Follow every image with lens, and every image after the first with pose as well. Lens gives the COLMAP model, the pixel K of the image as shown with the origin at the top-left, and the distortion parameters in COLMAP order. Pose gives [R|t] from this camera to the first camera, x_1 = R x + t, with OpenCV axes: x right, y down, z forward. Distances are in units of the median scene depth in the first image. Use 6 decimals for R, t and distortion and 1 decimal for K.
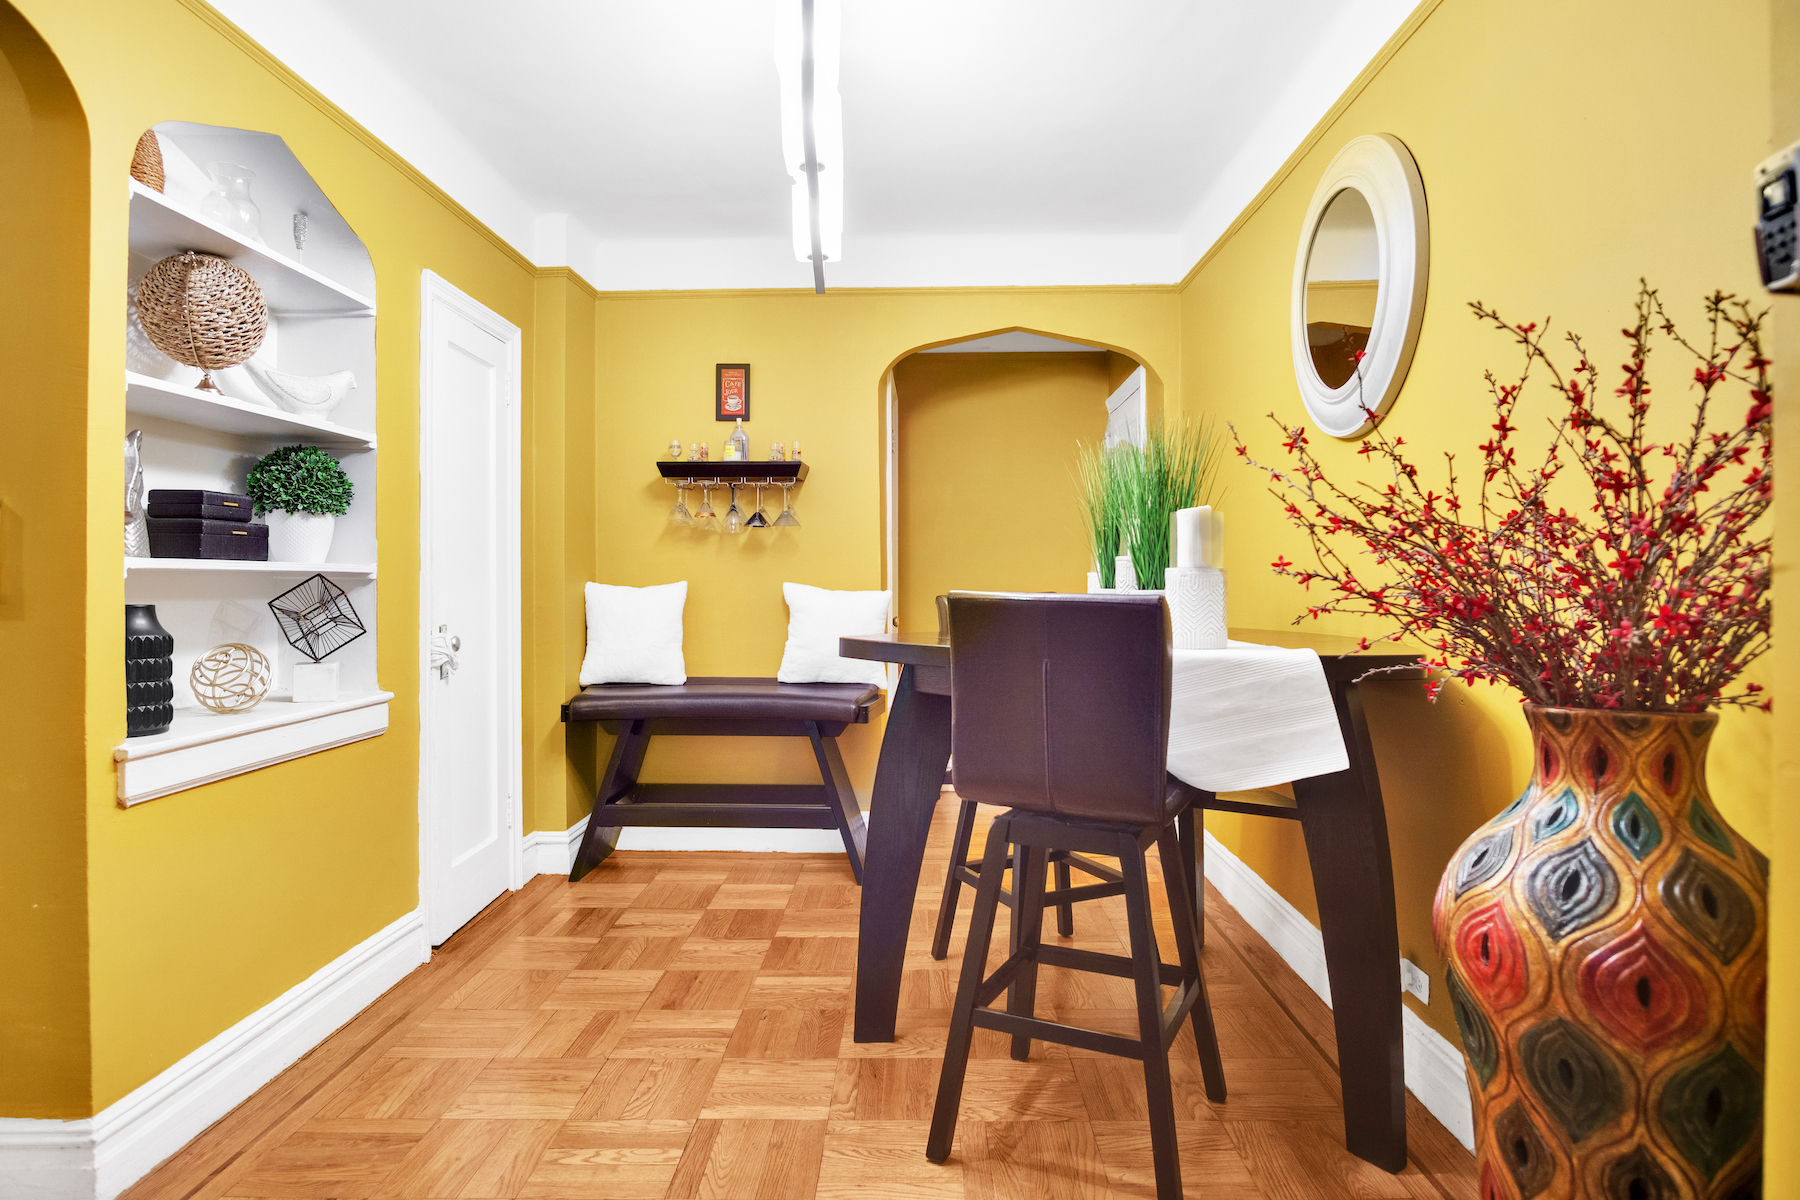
lens RADIAL K [[967.8, 0, 901.5], [0, 967.8, 587.6], [0, 0, 1]] dist [-0.030642, 0.000380]
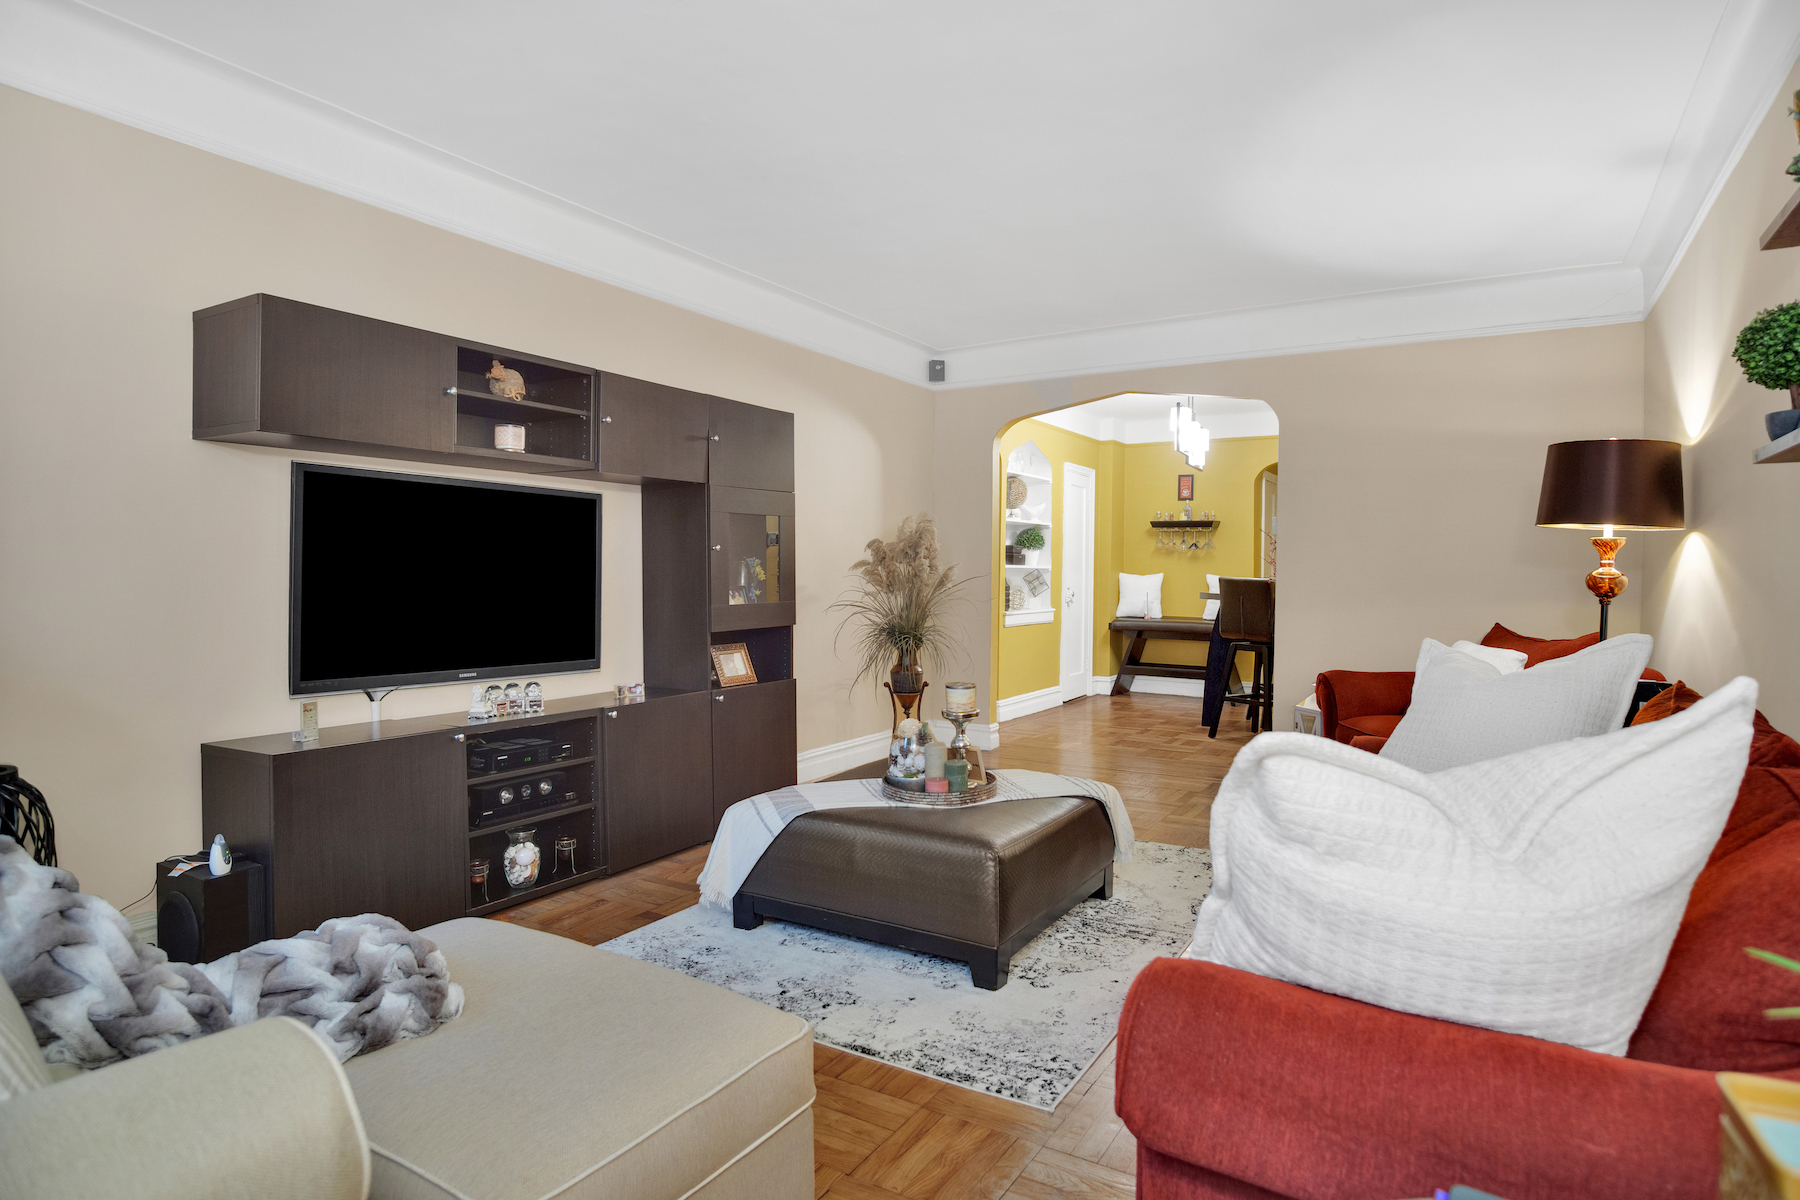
lens RADIAL K [[967.8, 0, 902.0], [0, 967.8, 590.0], [0, 0, 1]] dist [-0.030642, 0.000380]
pose [[0.857373, 0.022498, -0.514204, 0.436785], [-0.015733, 0.999723, 0.017507, 0.003558], [0.514455, -0.006920, 0.857489, -1.313600]]
